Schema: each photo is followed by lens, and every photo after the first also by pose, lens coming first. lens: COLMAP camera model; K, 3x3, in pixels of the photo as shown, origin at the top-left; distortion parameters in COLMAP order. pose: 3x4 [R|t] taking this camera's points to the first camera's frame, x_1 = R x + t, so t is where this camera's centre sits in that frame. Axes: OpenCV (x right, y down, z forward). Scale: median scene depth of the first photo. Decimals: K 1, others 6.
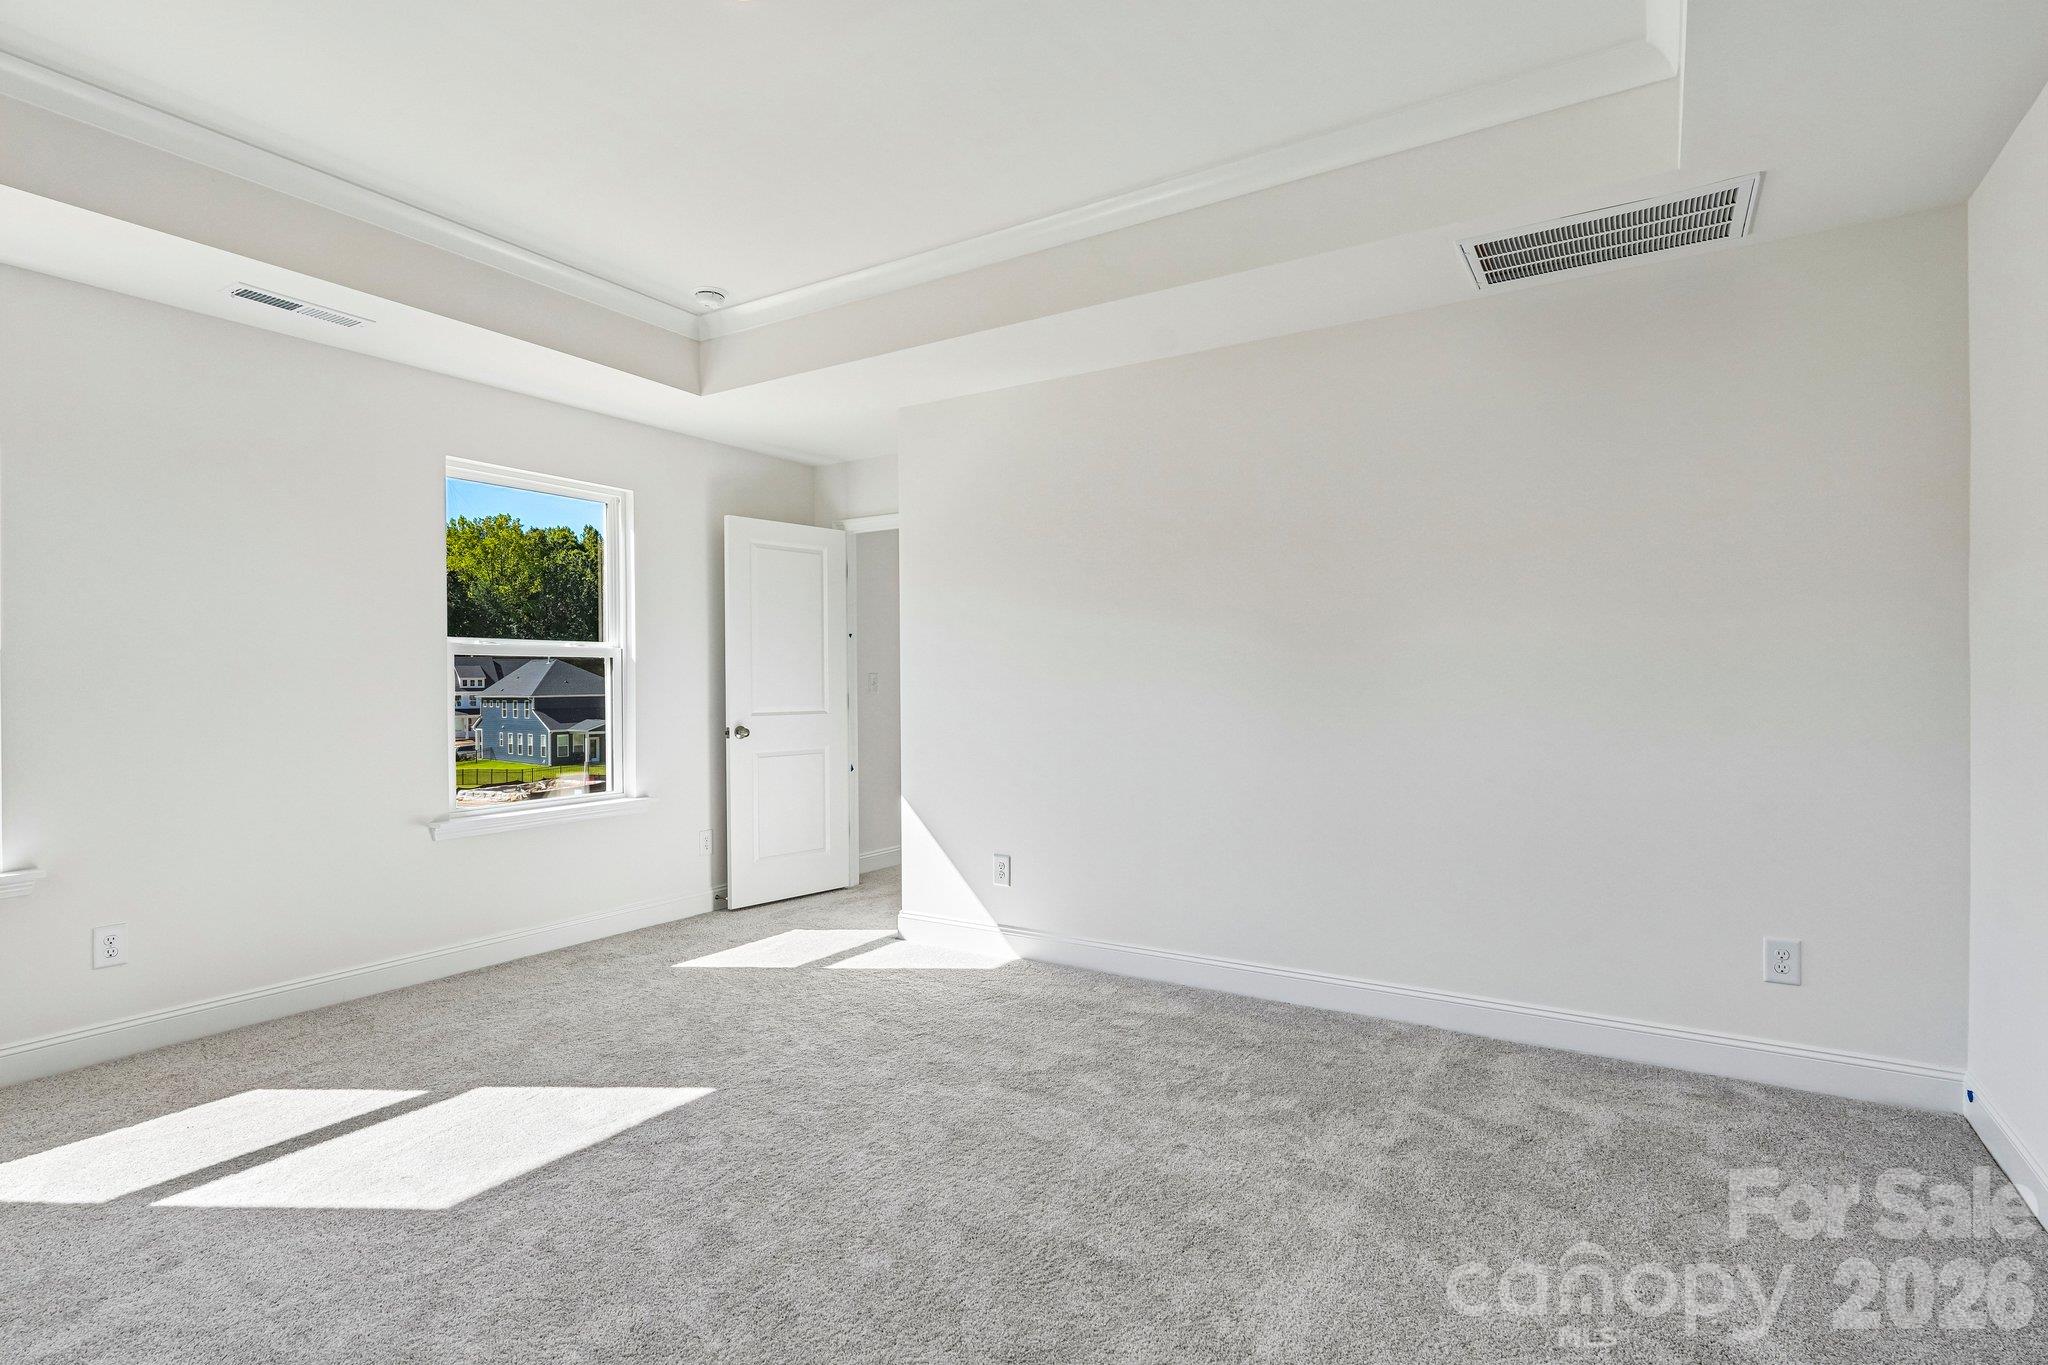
lens RADIAL K [[1004.9, 0, 1034.9], [0, 1004.9, 686.2], [0, 0, 1]] dist [-0.001345, -0.000005]
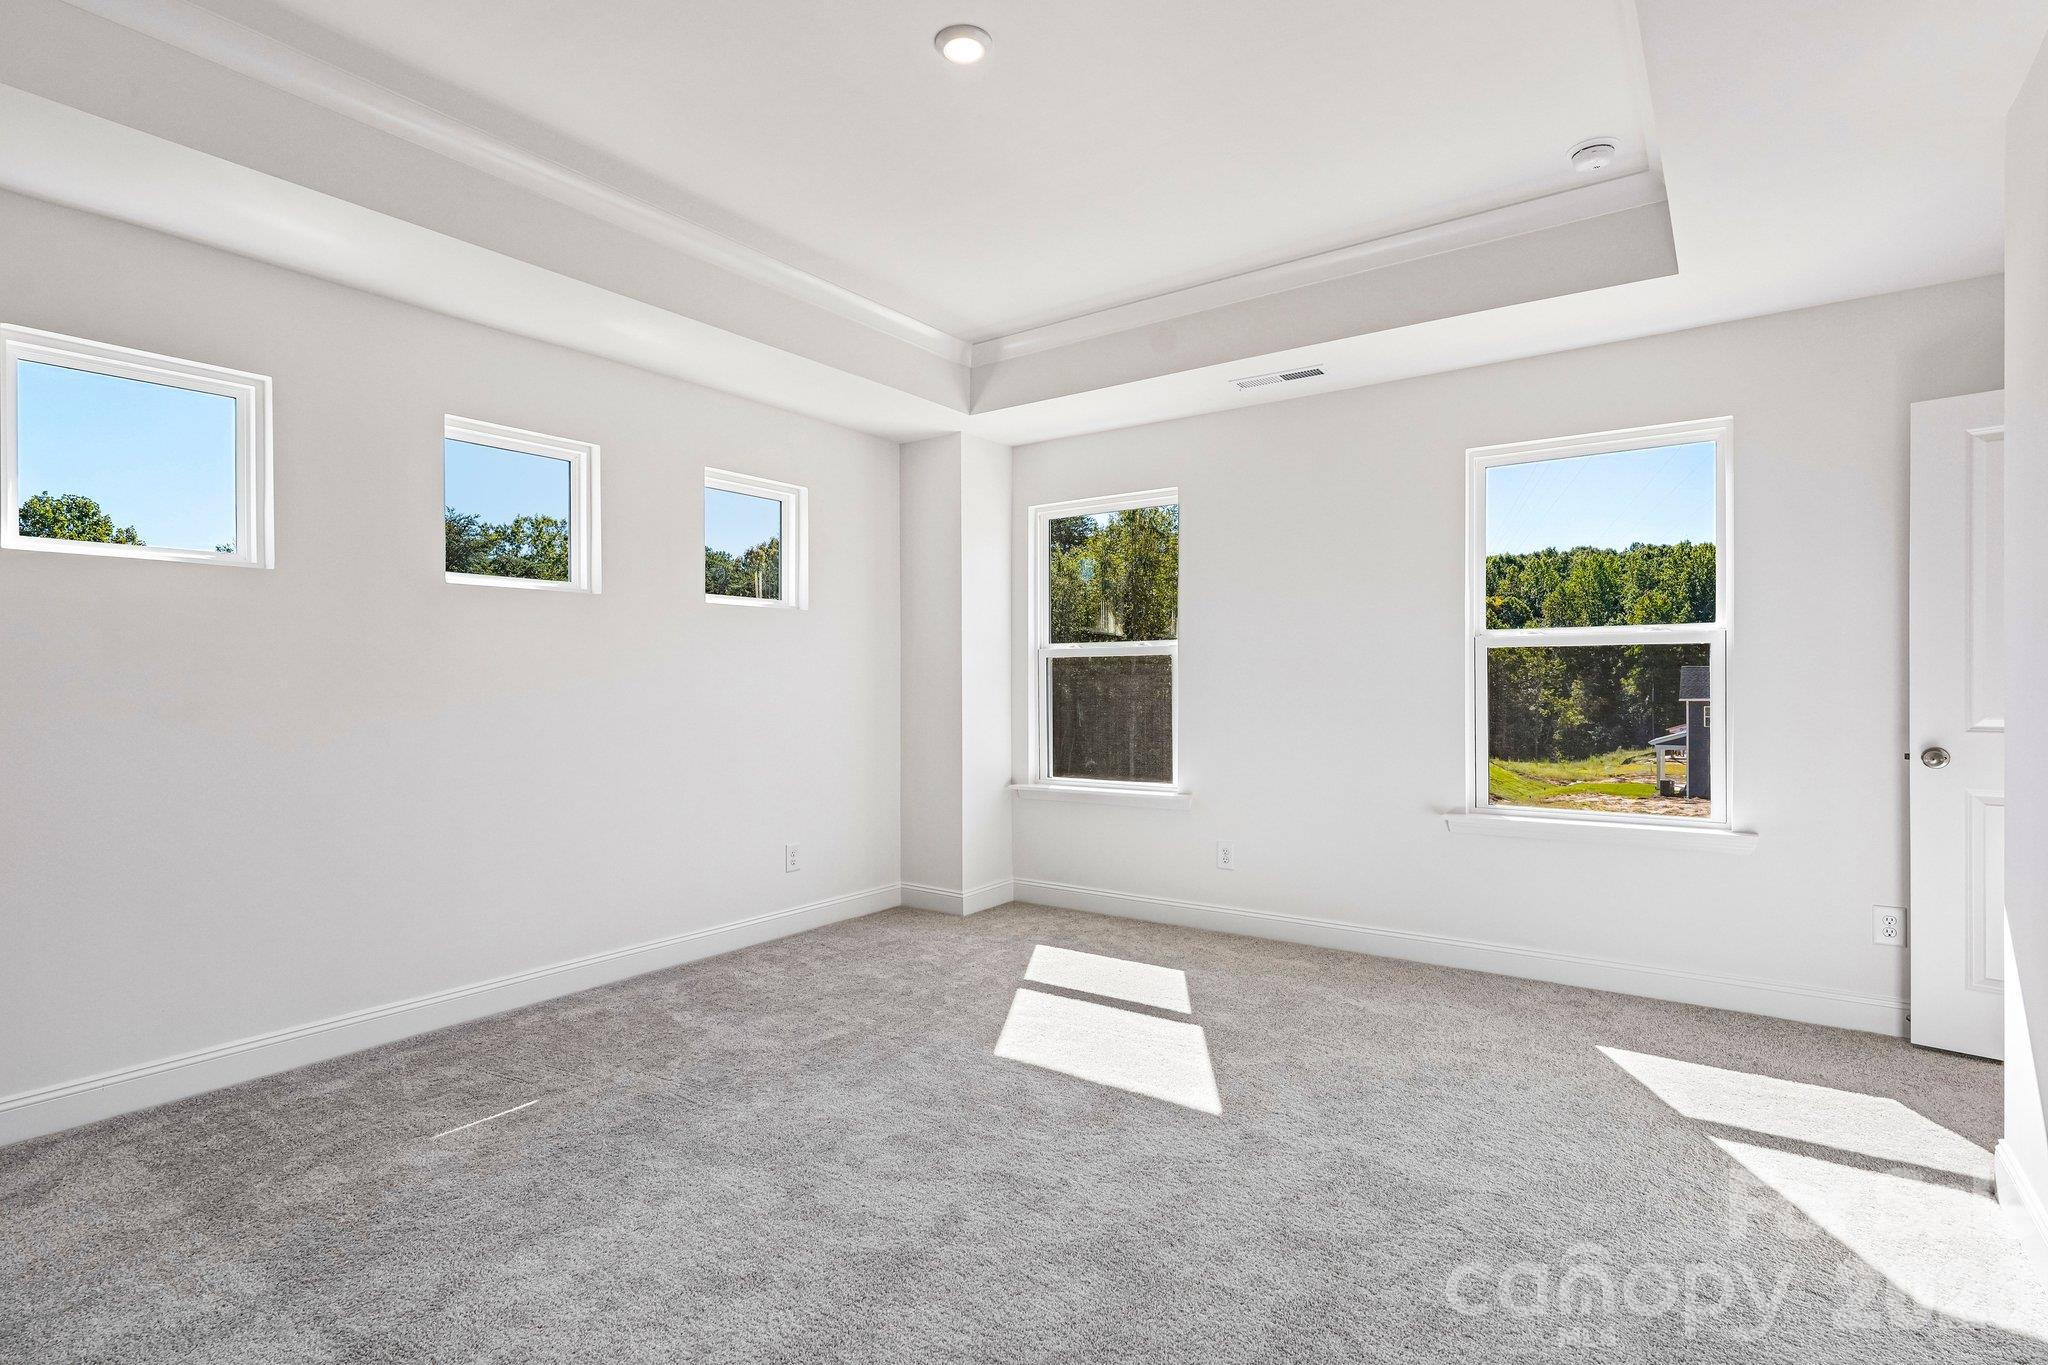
lens RADIAL K [[1004.9, 0, 1034.9], [0, 1004.9, 686.2], [0, 0, 1]] dist [-0.001345, -0.000005]
pose [[-0.077231, 0.006338, -0.996993, 0.451055], [0.000349, 0.999980, 0.006330, -0.000758], [0.997013, 0.000141, -0.077232, 0.655861]]
